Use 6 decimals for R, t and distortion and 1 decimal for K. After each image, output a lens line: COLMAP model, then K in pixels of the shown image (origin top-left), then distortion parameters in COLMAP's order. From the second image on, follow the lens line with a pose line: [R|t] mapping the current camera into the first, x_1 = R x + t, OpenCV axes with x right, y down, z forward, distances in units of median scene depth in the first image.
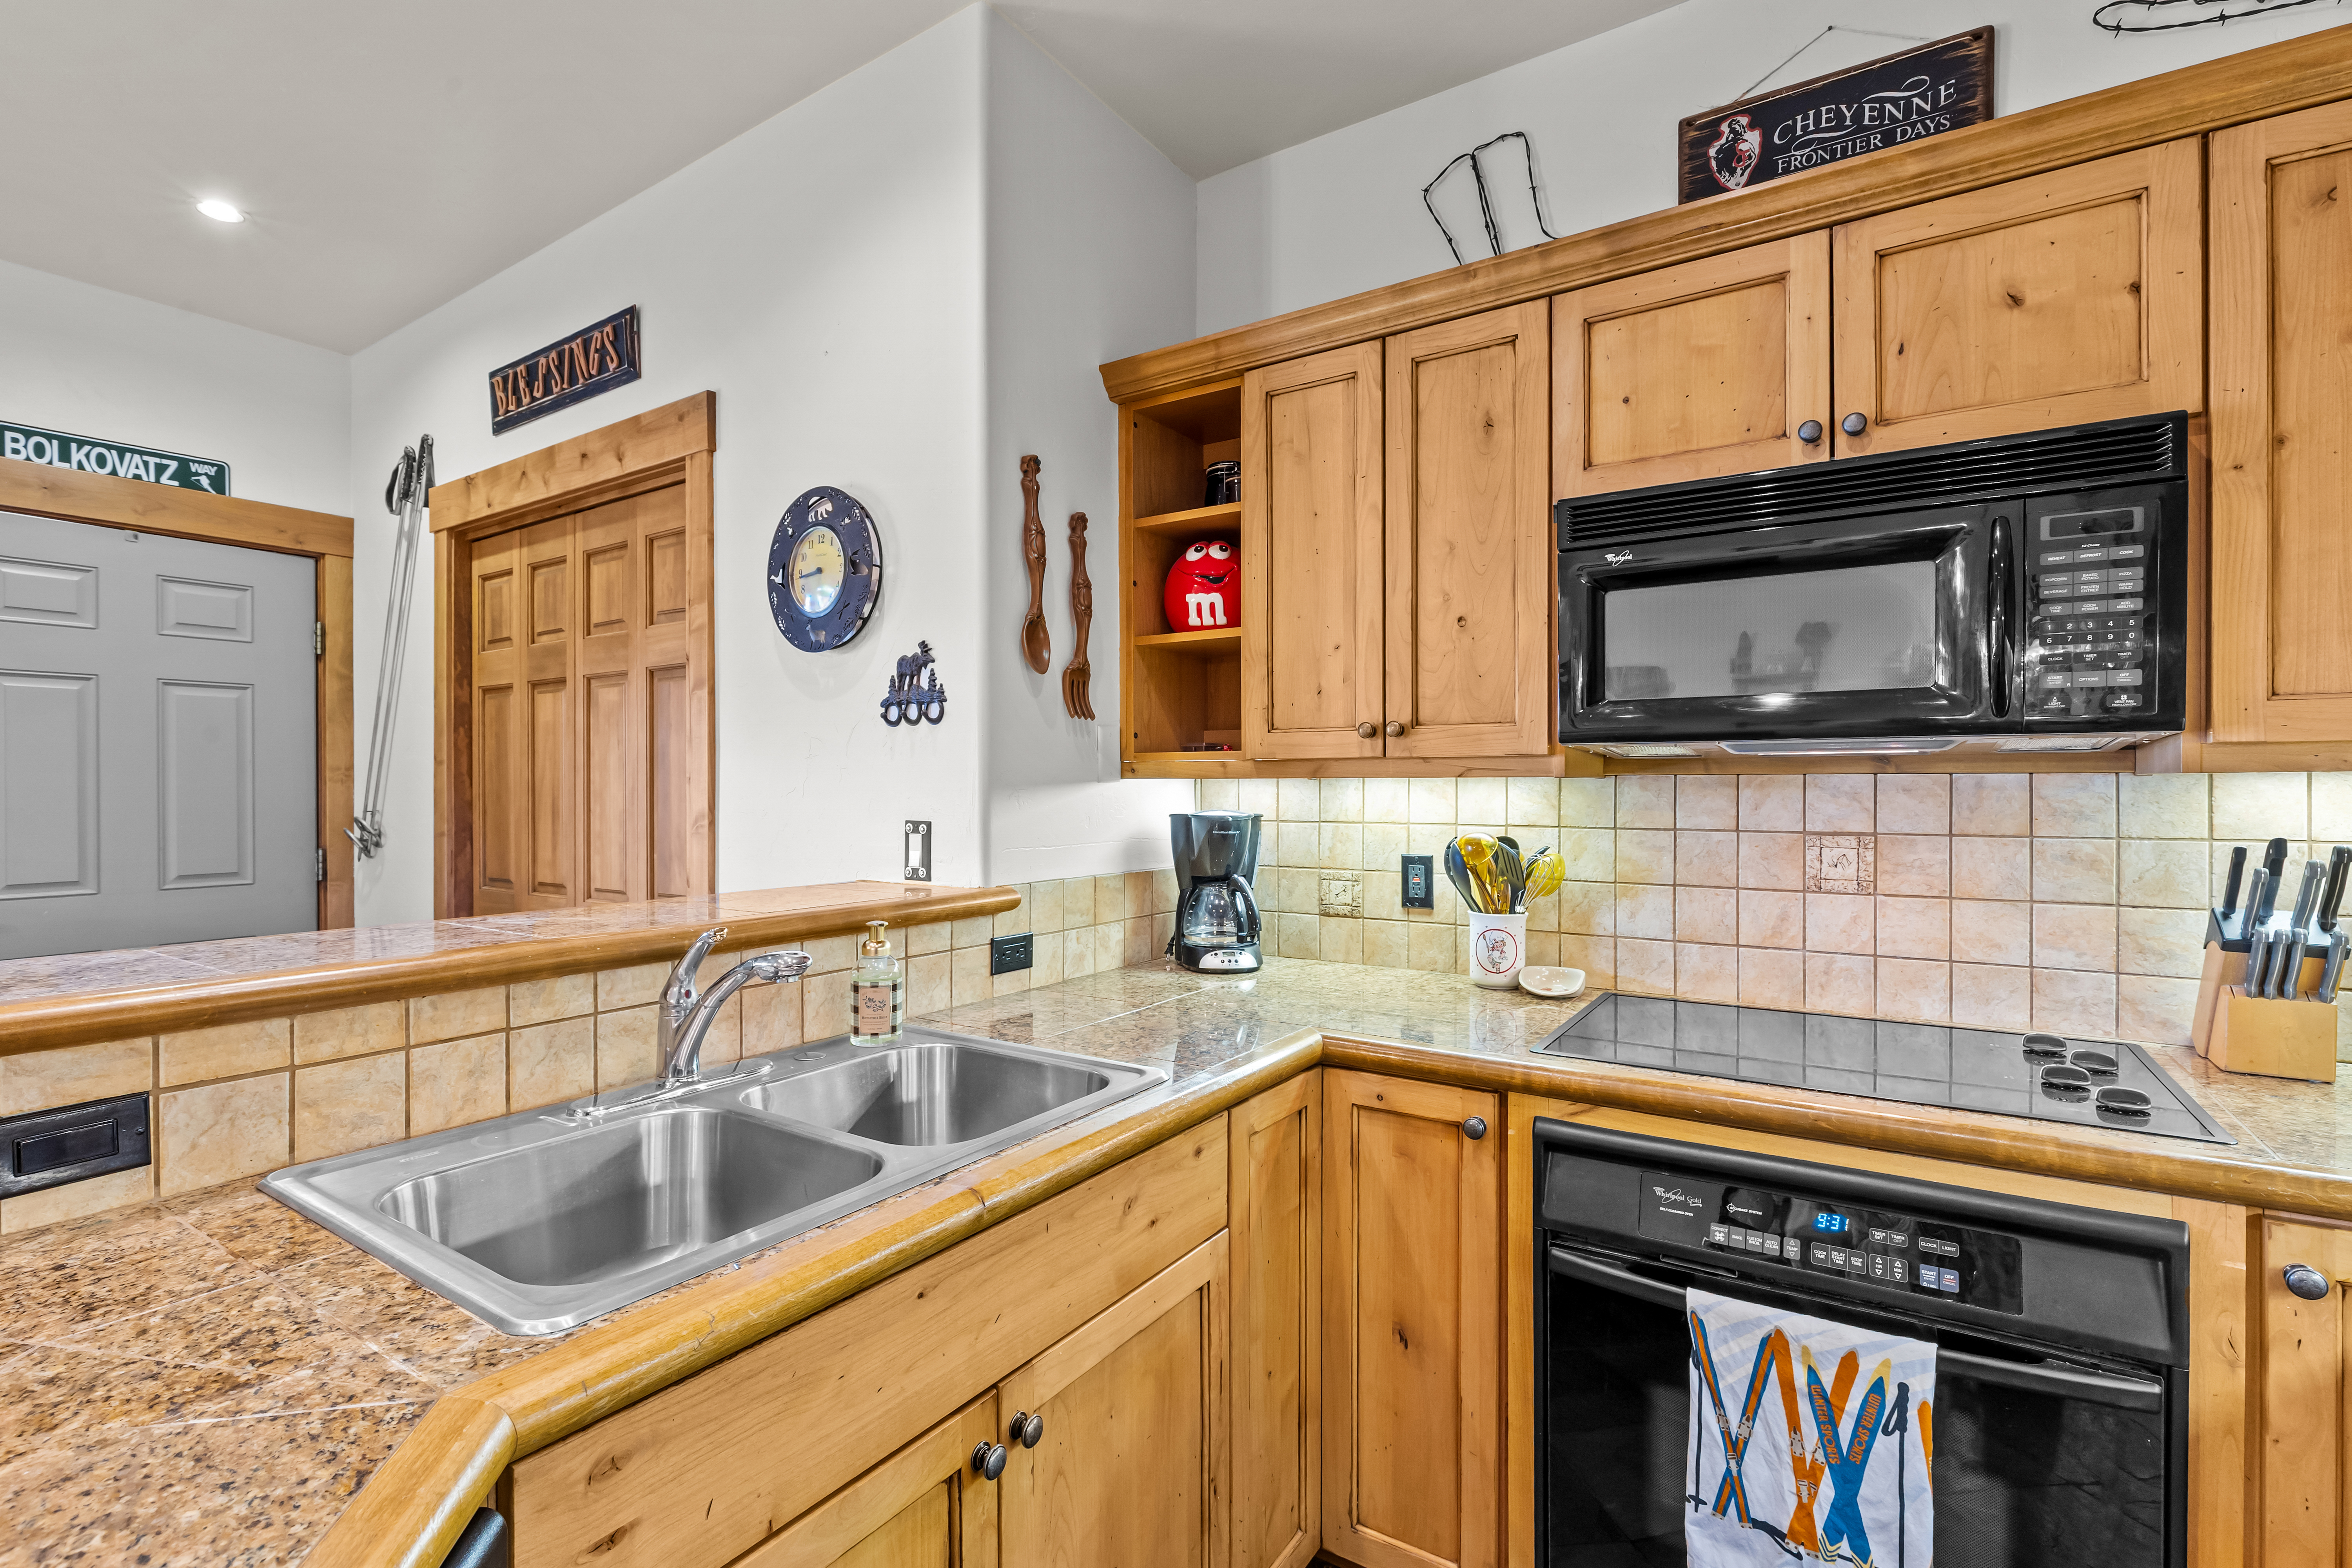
lens RADIAL K [[1057.7, 0, 1183.4], [0, 1057.7, 792.2], [0, 0, 1]] dist [-0.002664, -0.000367]
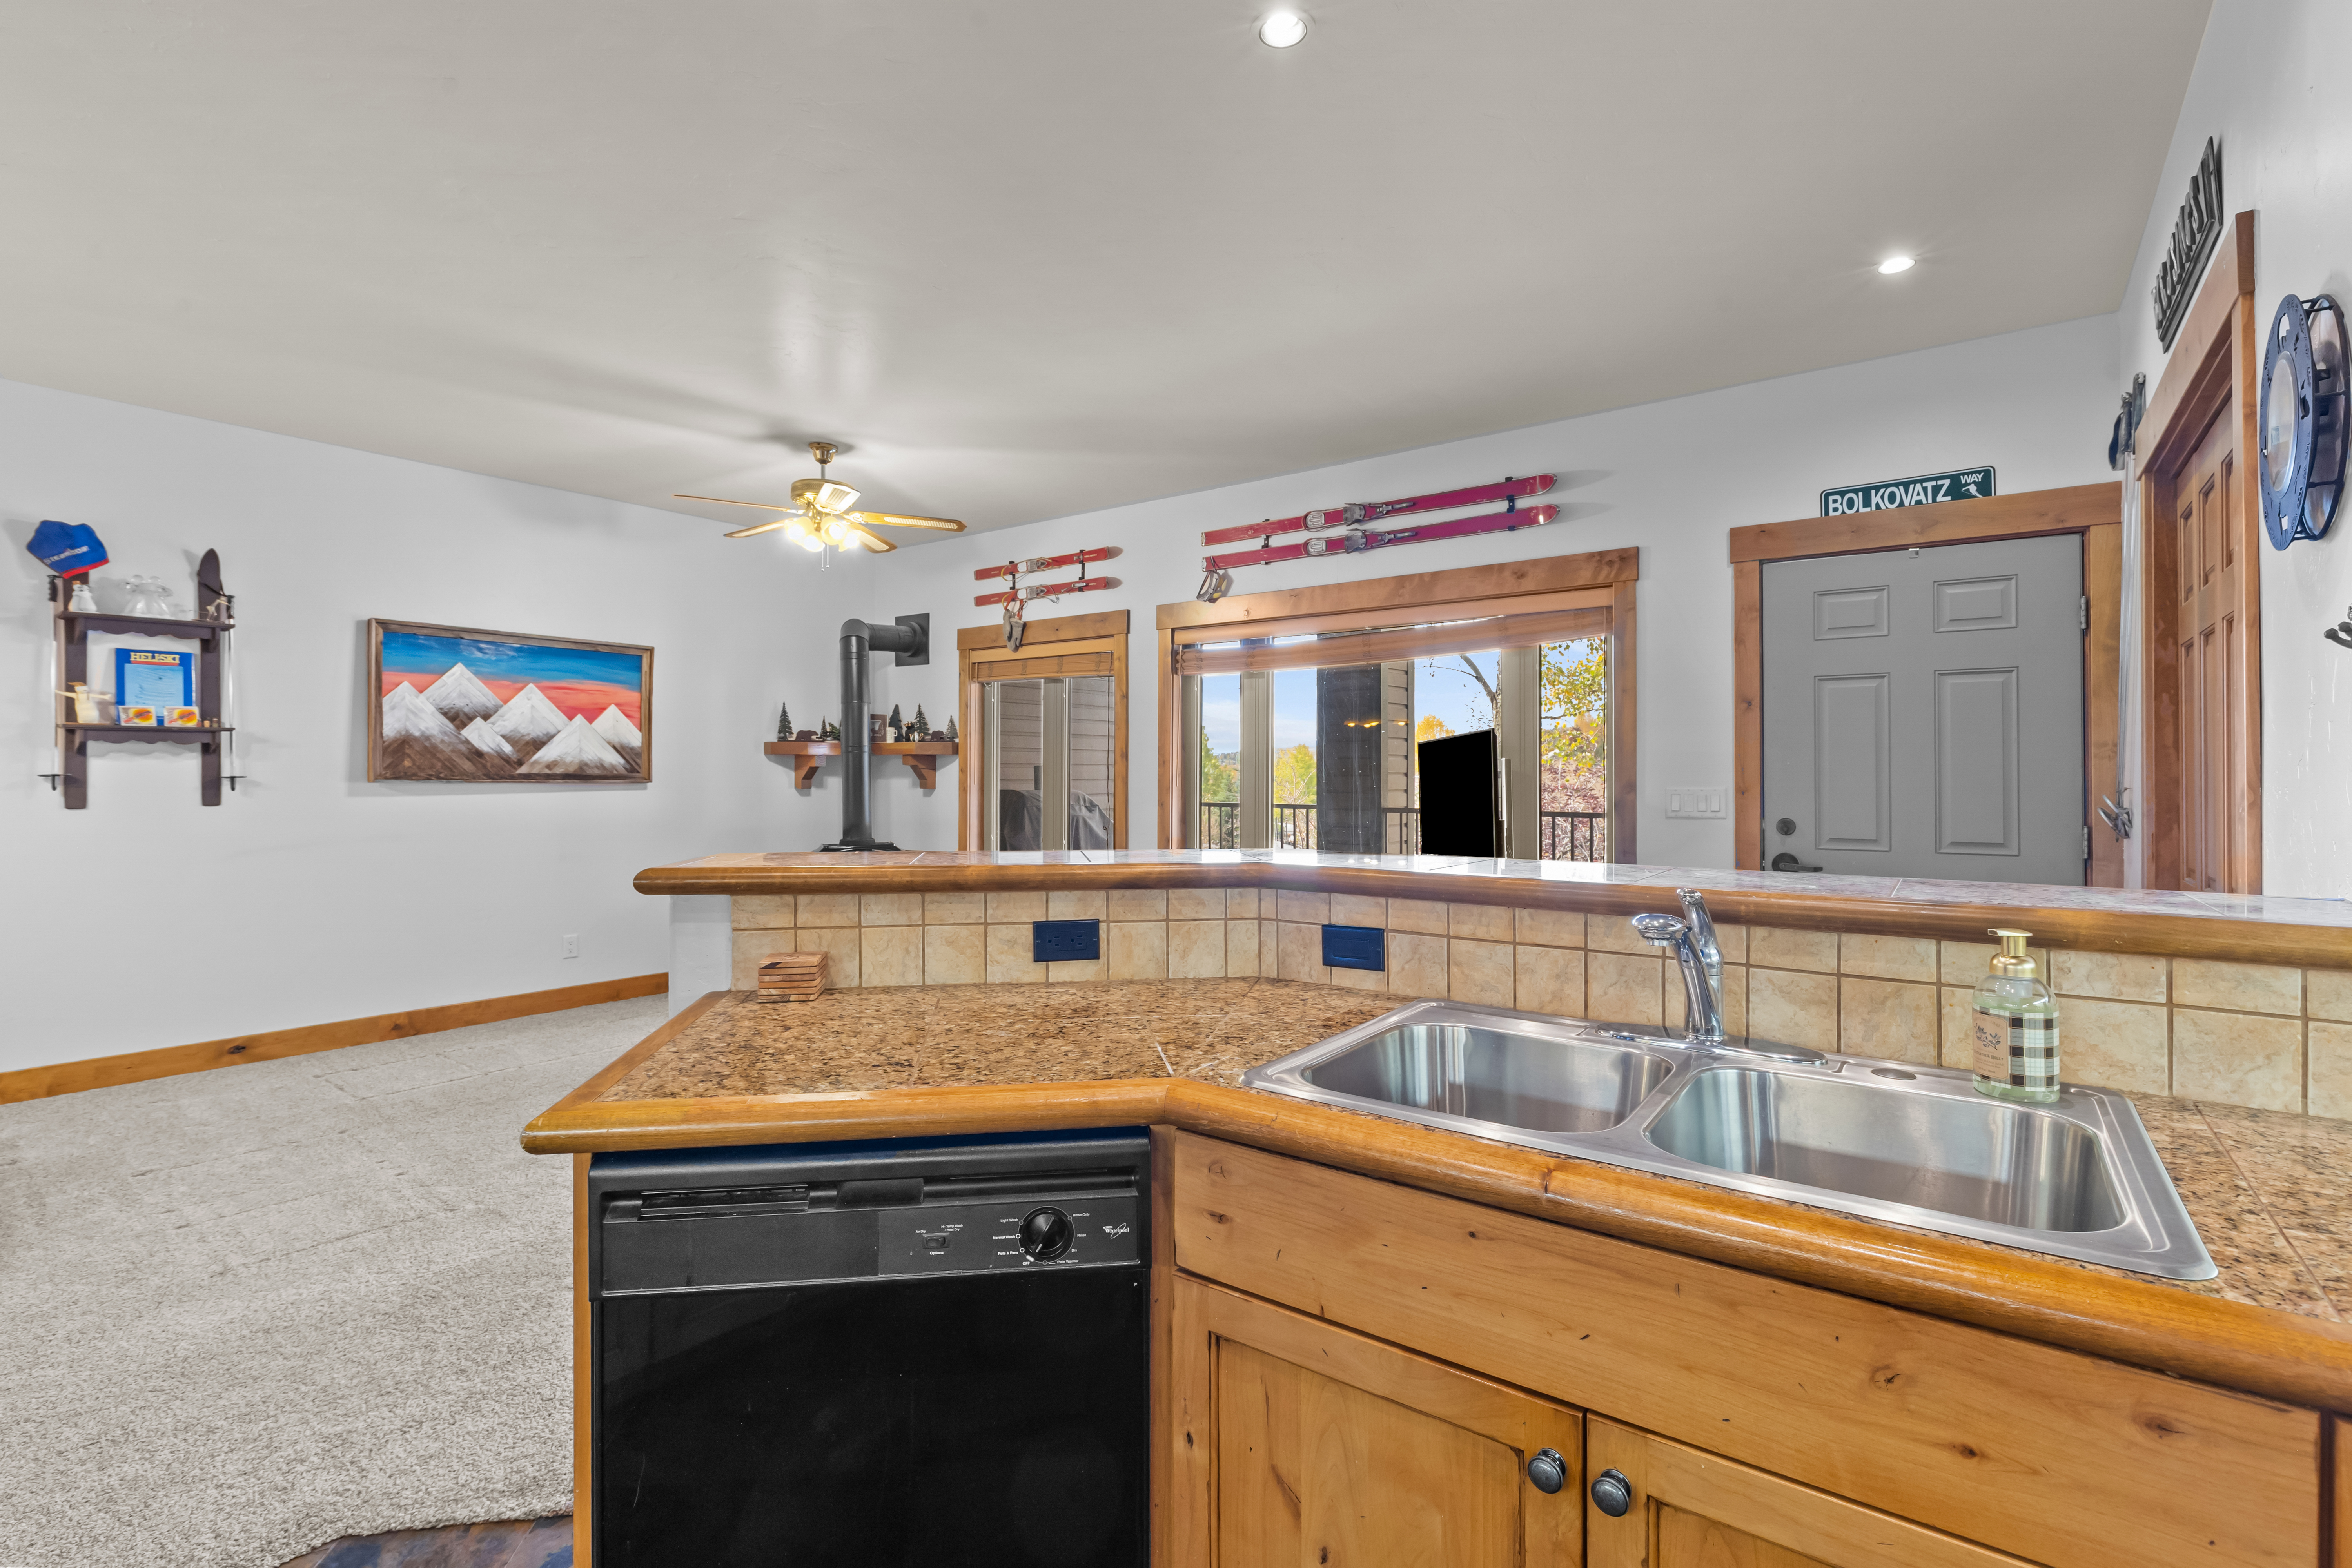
lens RADIAL K [[1057.7, 0, 1158.1], [0, 1057.7, 763.6], [0, 0, 1]] dist [-0.002664, -0.000367]
pose [[-0.066911, -0.007957, -0.997727, 0.387969], [-0.006181, 0.999952, -0.007560, 0.013136], [0.997740, 0.005661, -0.066957, 0.367254]]
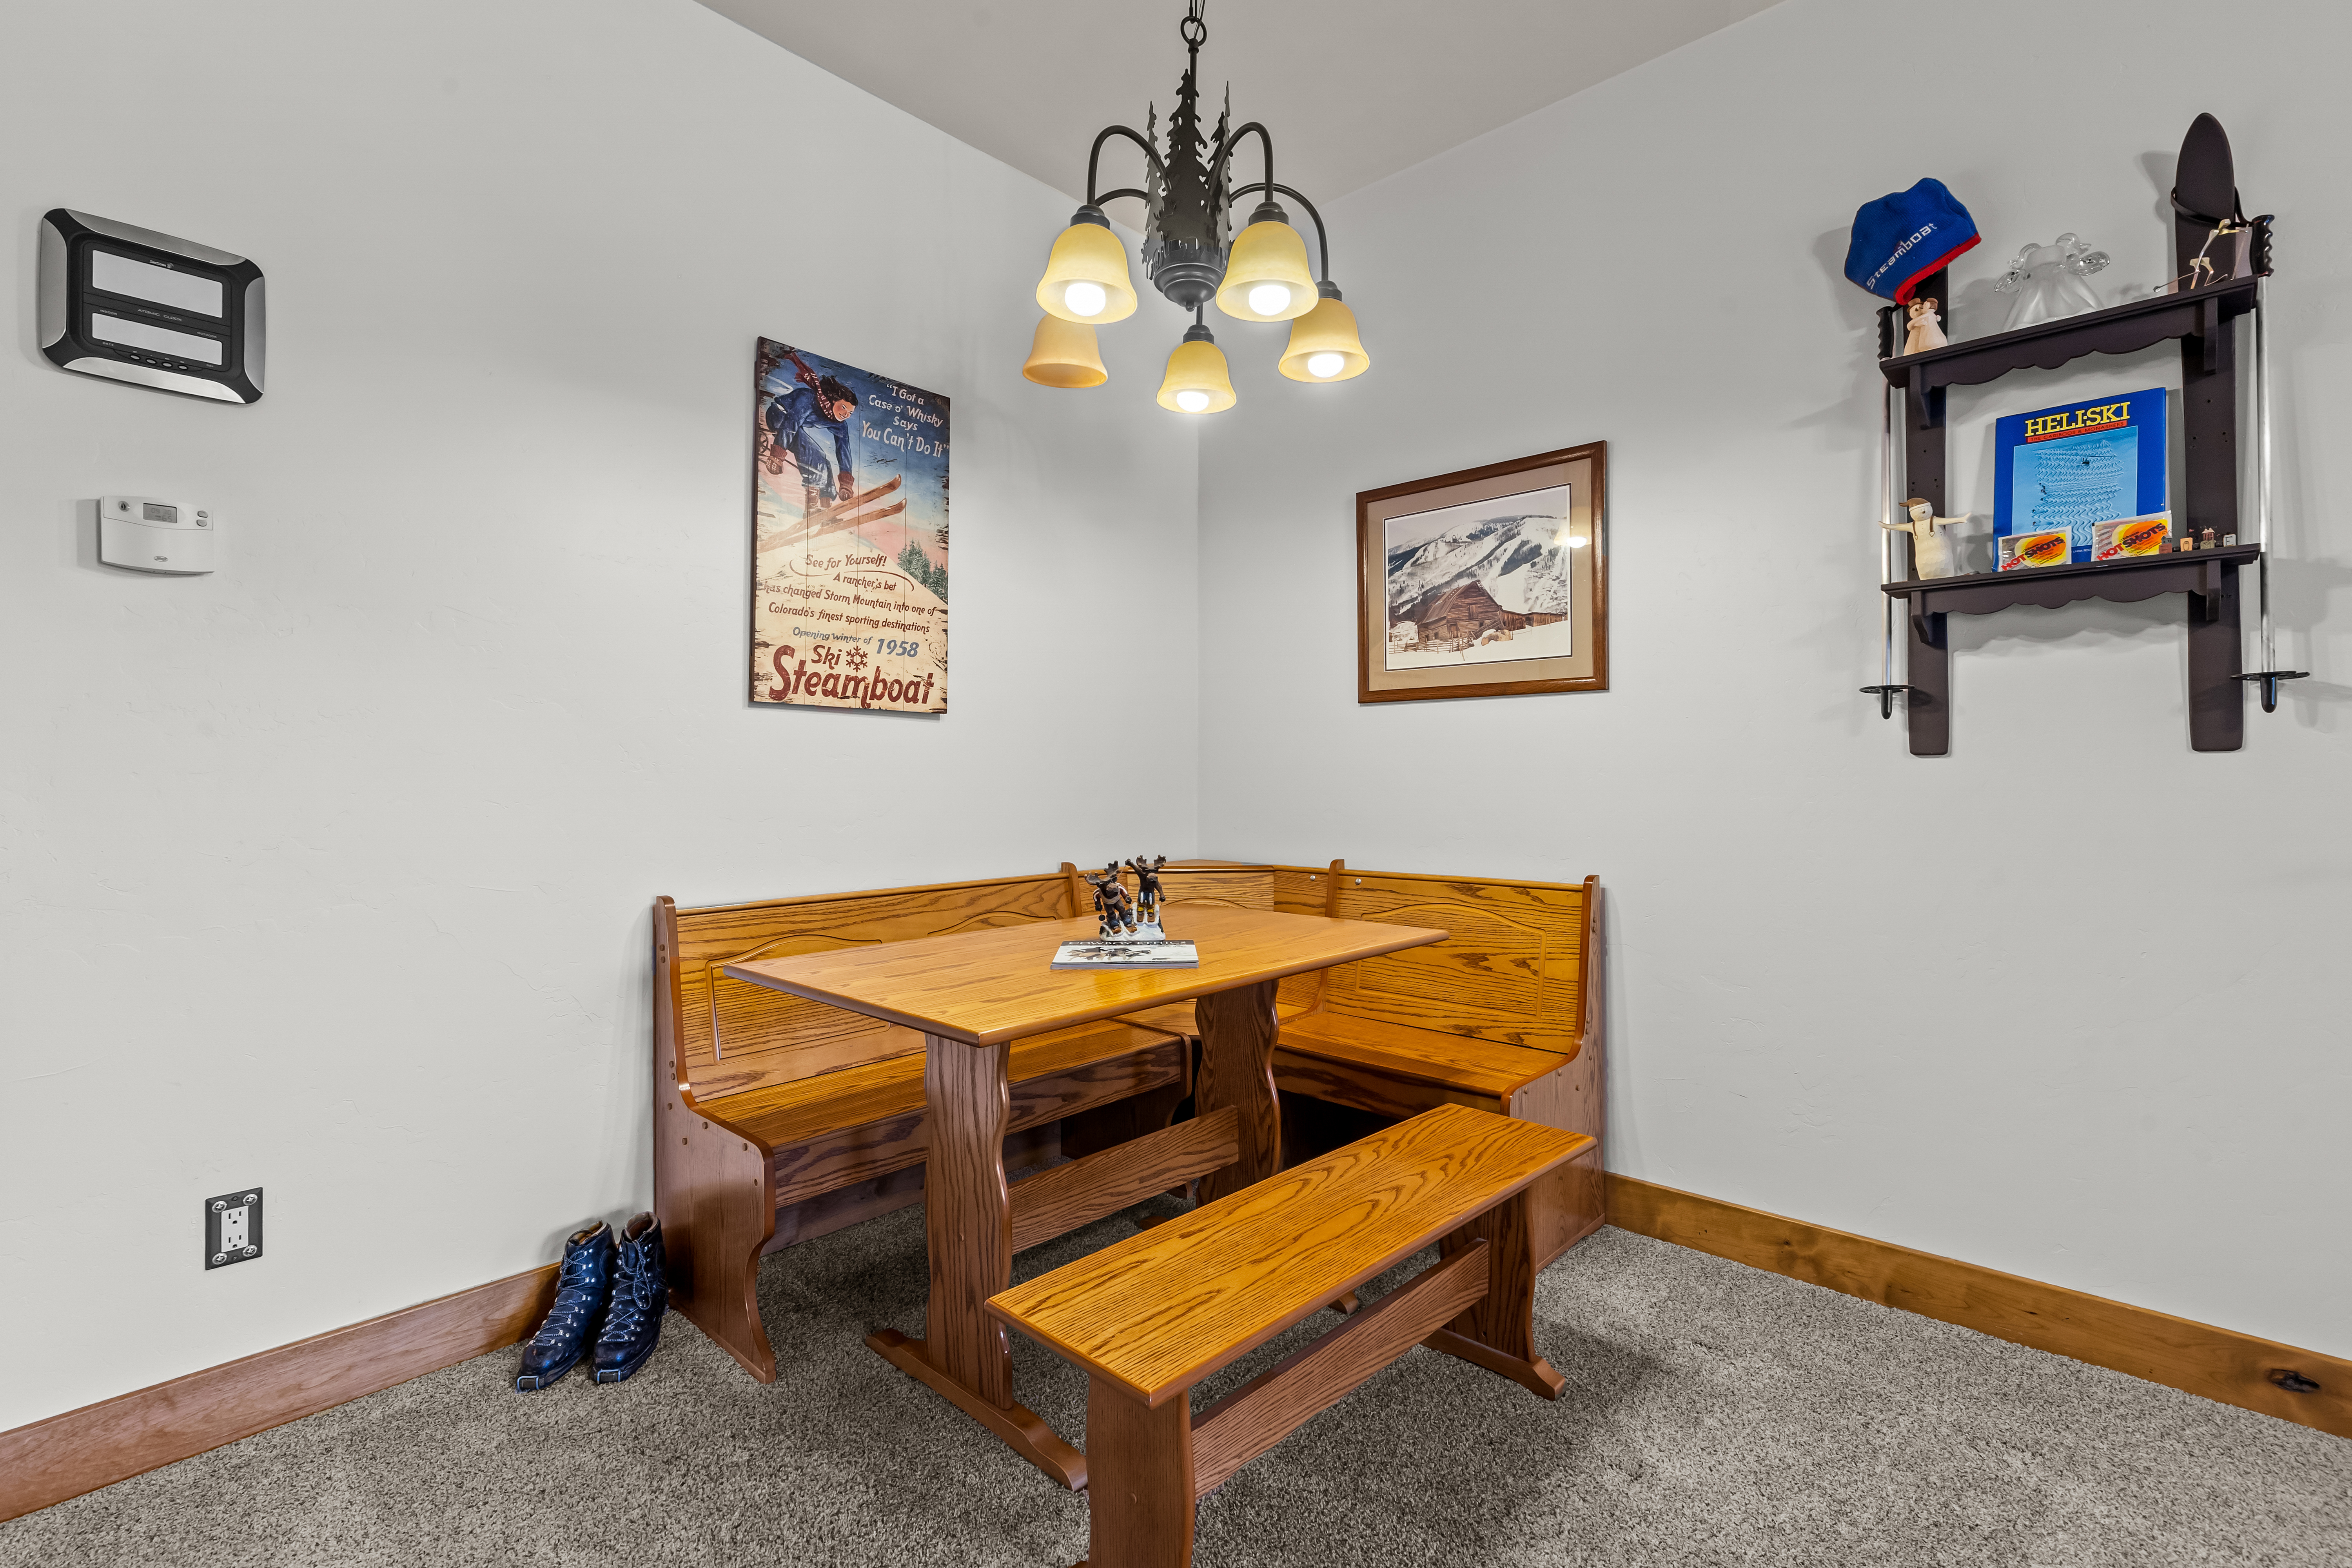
lens RADIAL K [[1057.7, 0, 1162.7], [0, 1057.7, 770.8], [0, 0, 1]] dist [-0.002664, -0.000367]
pose [[-0.983800, -0.002652, 0.179252, -1.007873], [-0.003215, 0.999991, -0.002854, 0.124210], [-0.179242, -0.003384, -0.983799, -0.749637]]
